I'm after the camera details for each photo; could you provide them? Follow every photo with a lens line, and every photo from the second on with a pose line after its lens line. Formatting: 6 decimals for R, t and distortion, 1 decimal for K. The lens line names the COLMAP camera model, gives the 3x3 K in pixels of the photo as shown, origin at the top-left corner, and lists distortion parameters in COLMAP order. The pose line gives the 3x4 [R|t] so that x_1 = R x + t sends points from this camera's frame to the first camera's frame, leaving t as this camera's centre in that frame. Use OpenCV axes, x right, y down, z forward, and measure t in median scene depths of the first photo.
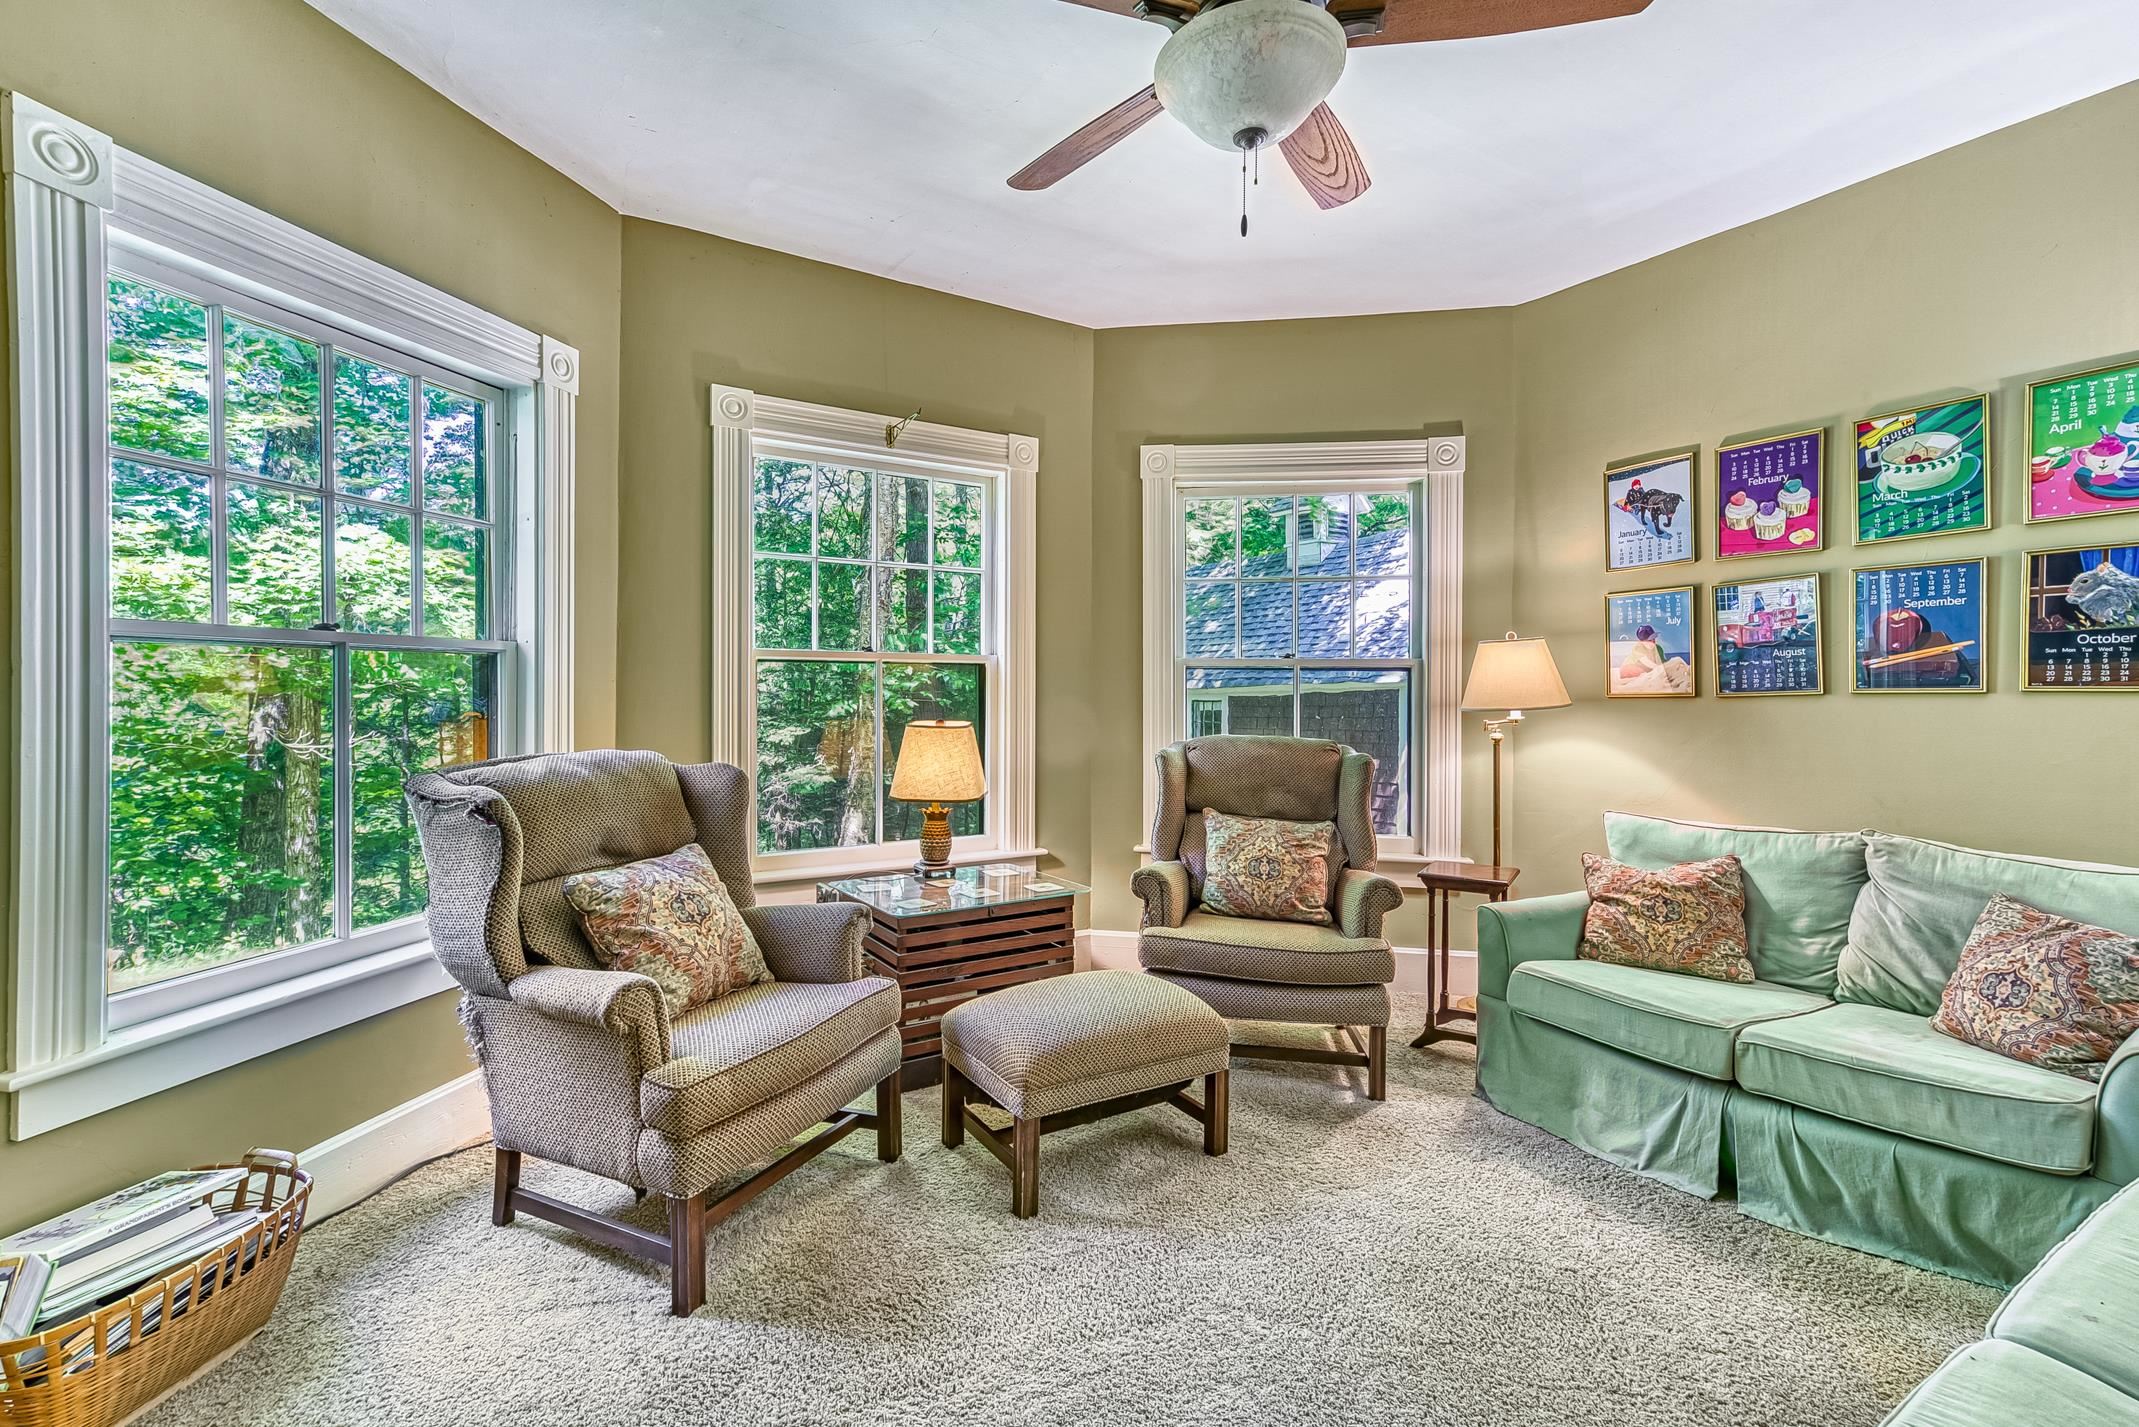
lens RADIAL K [[1007.0, 0, 1076.5], [0, 1007.0, 706.4], [0, 0, 1]] dist [-0.002699, 0.009514]
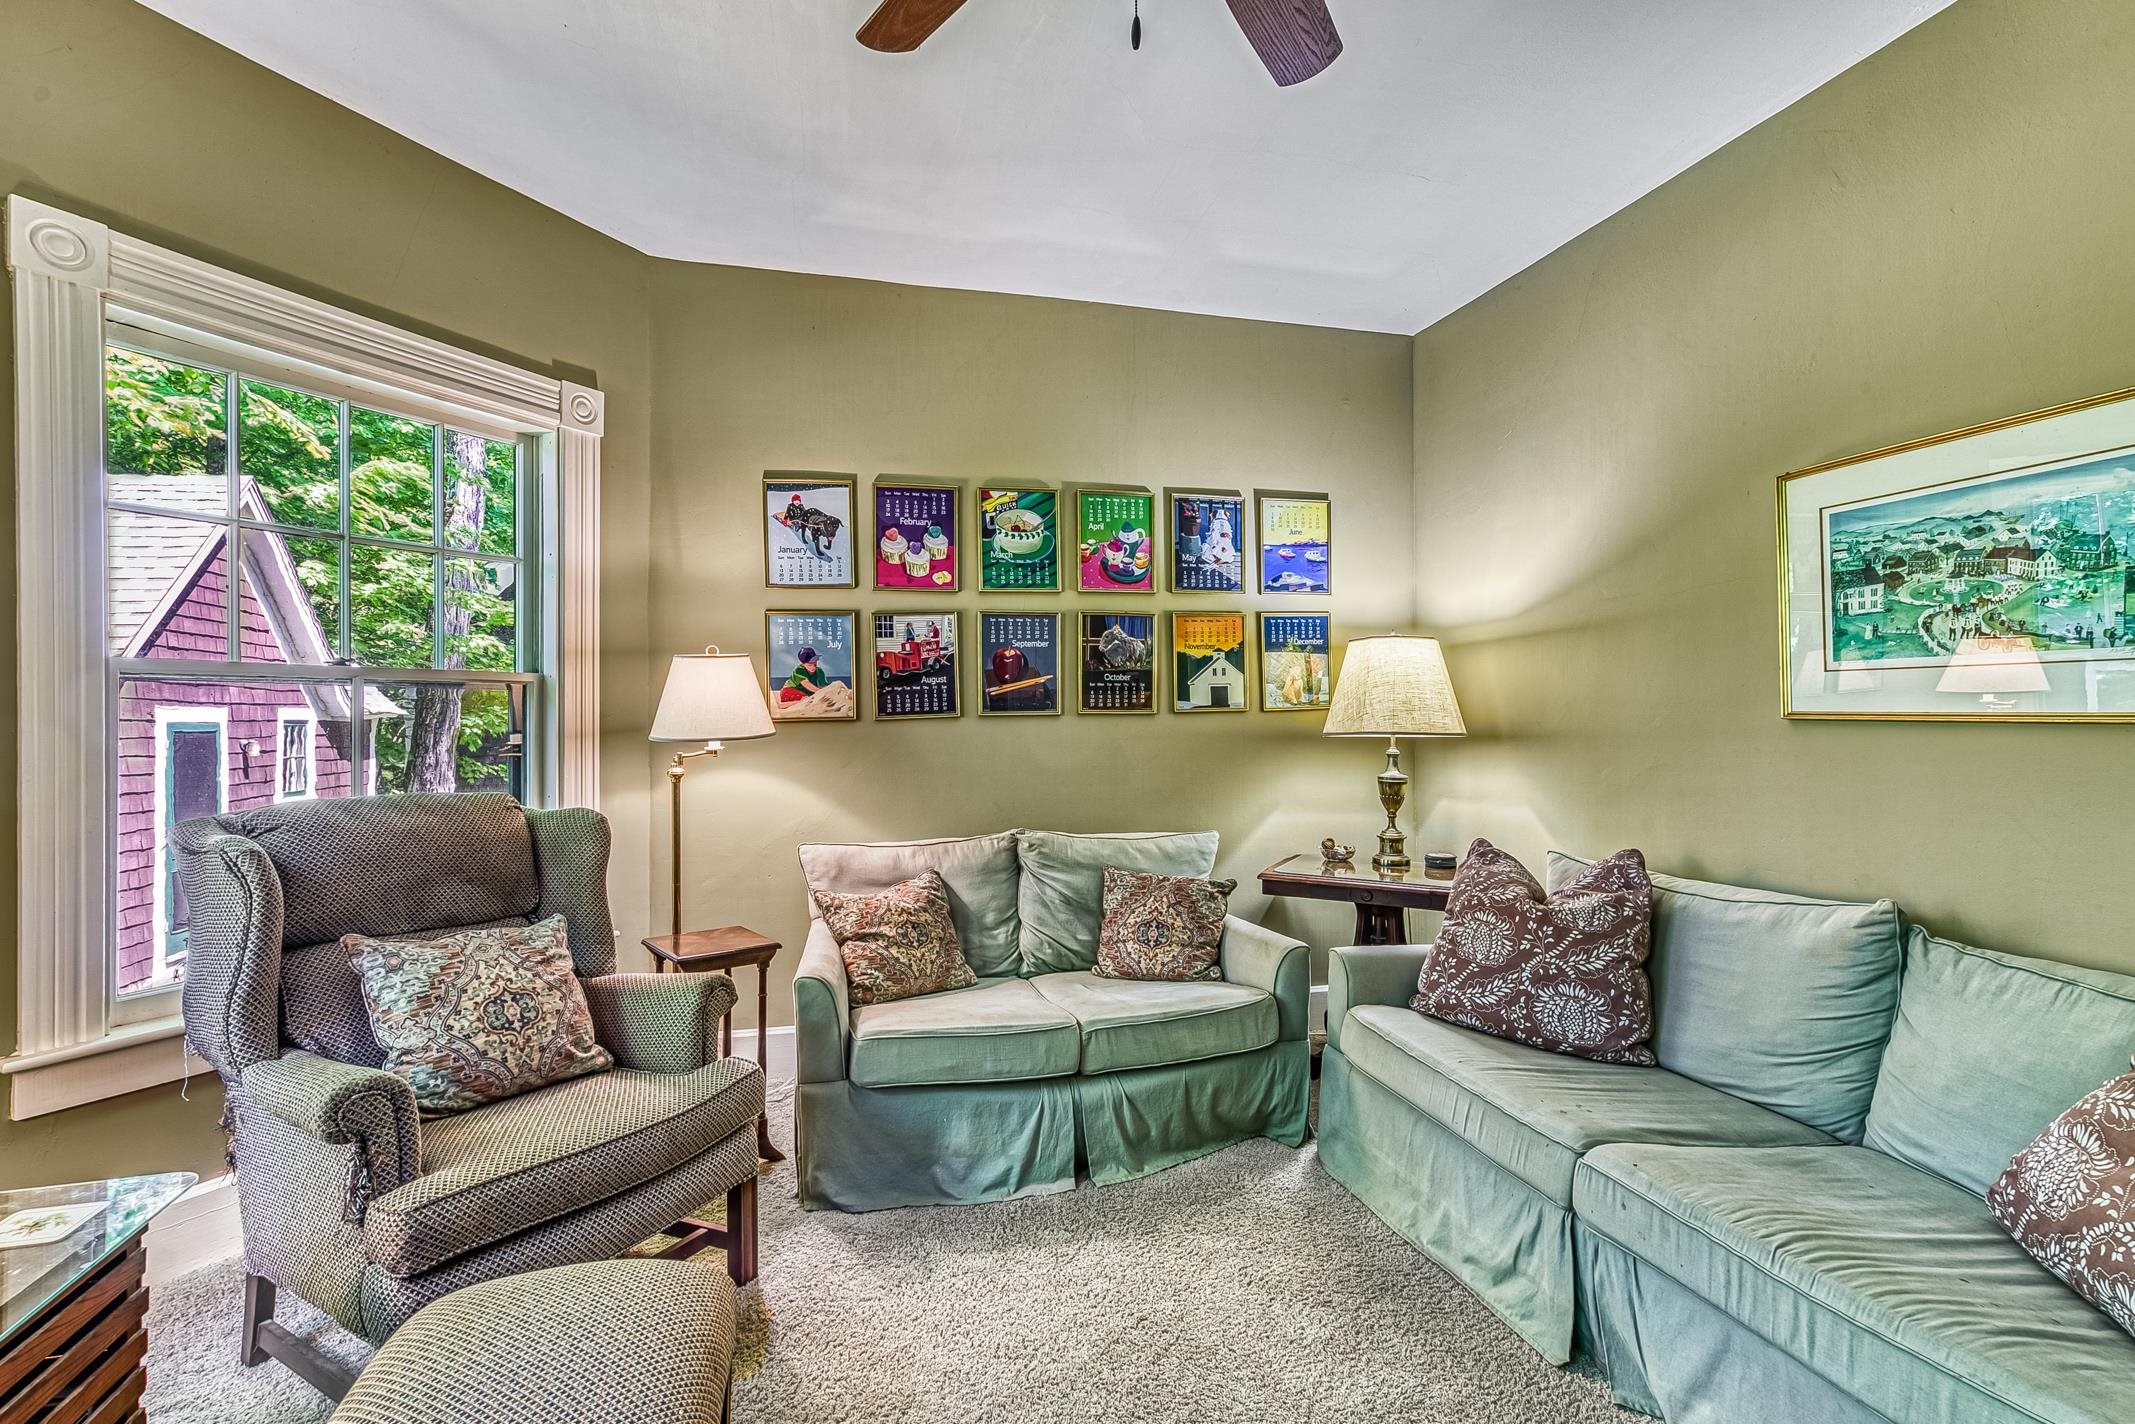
lens RADIAL K [[1005.1, 0, 1074.5], [0, 1005.1, 704.9], [0, 0, 1]] dist [-0.002699, 0.009514]
pose [[0.307525, -0.001382, 0.951539, -0.313183], [0.016208, 0.999861, -0.003786, -0.019400], [-0.951402, 0.016586, 0.307505, 0.521110]]
